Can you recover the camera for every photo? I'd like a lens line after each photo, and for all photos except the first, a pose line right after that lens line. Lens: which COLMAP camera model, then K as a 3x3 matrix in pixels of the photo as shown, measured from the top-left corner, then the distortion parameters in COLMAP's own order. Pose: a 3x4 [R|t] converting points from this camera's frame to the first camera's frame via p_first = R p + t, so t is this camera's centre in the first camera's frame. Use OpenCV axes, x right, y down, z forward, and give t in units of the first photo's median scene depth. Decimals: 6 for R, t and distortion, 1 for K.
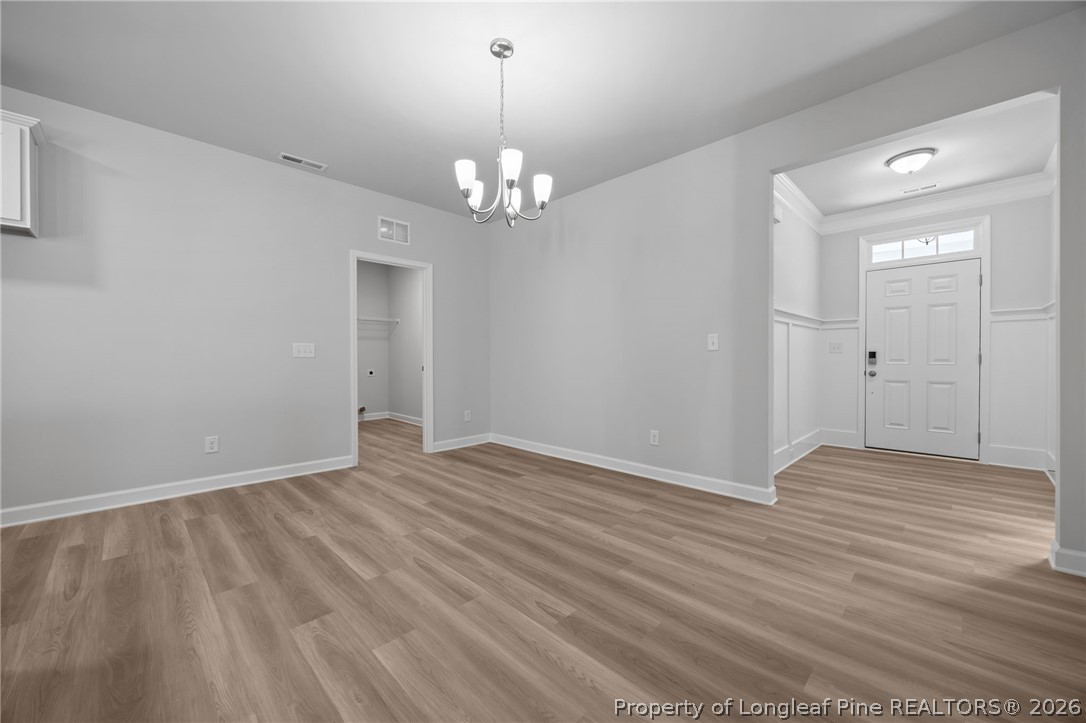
lens RADIAL K [[414.8, 0, 547.5], [0, 414.8, 361.5], [0, 0, 1]] dist [-0.004327, 0.000592]
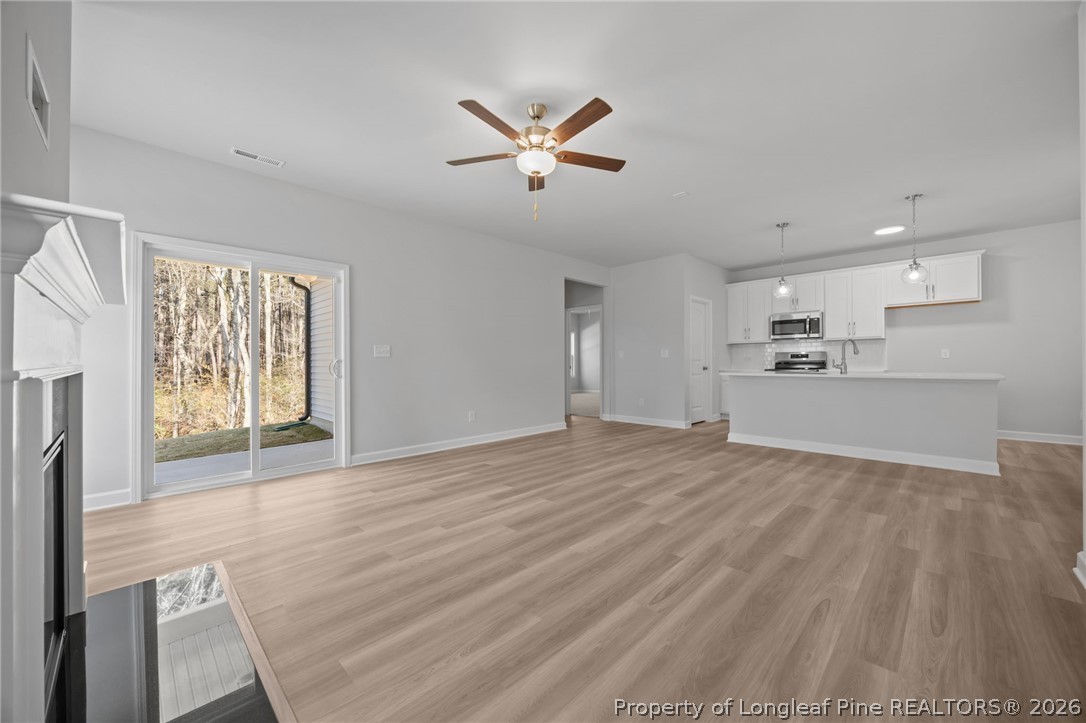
lens RADIAL K [[414.8, 0, 547.8], [0, 414.8, 364.3], [0, 0, 1]] dist [-0.004327, 0.000592]
pose [[0.005538, 0.005742, -0.999968, 0.769613], [-0.000187, 0.999984, 0.005741, 0.006710], [0.999985, 0.000156, 0.005539, -1.089177]]
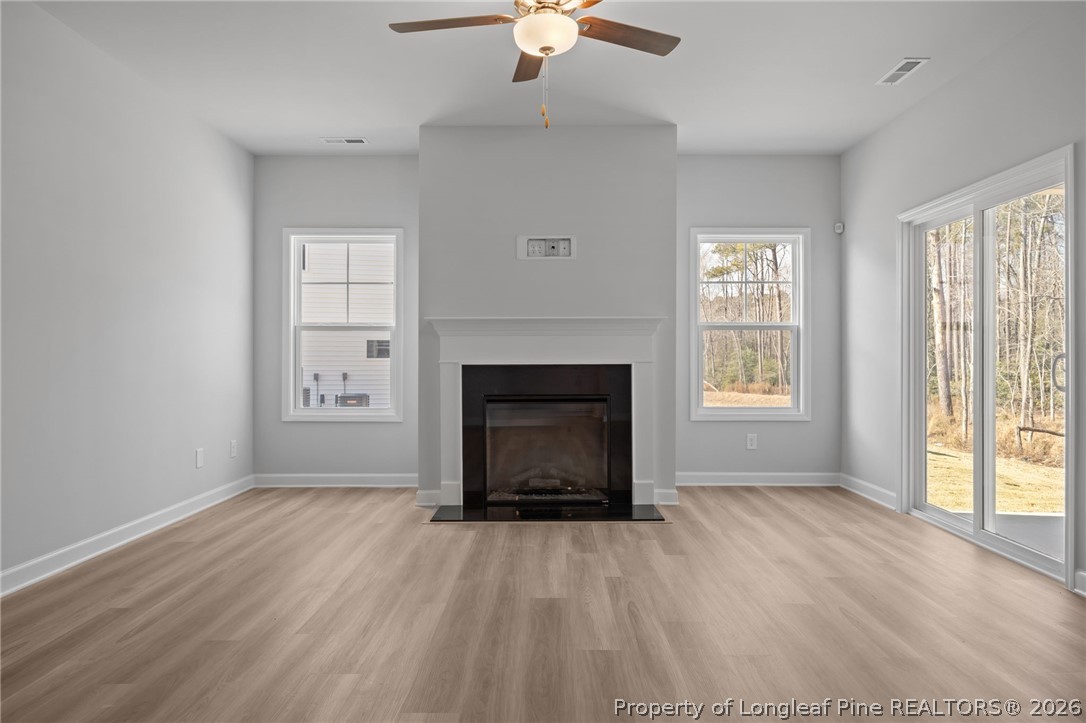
lens RADIAL K [[669.7, 0, 547.7], [0, 669.7, 355.8], [0, 0, 1]] dist [-0.007855, 0.000695]
pose [[-0.702366, 0.000000, 0.711816, -0.827719], [0.002927, 0.999992, 0.002889, -0.002883], [-0.711810, 0.004113, -0.702360, -0.462627]]
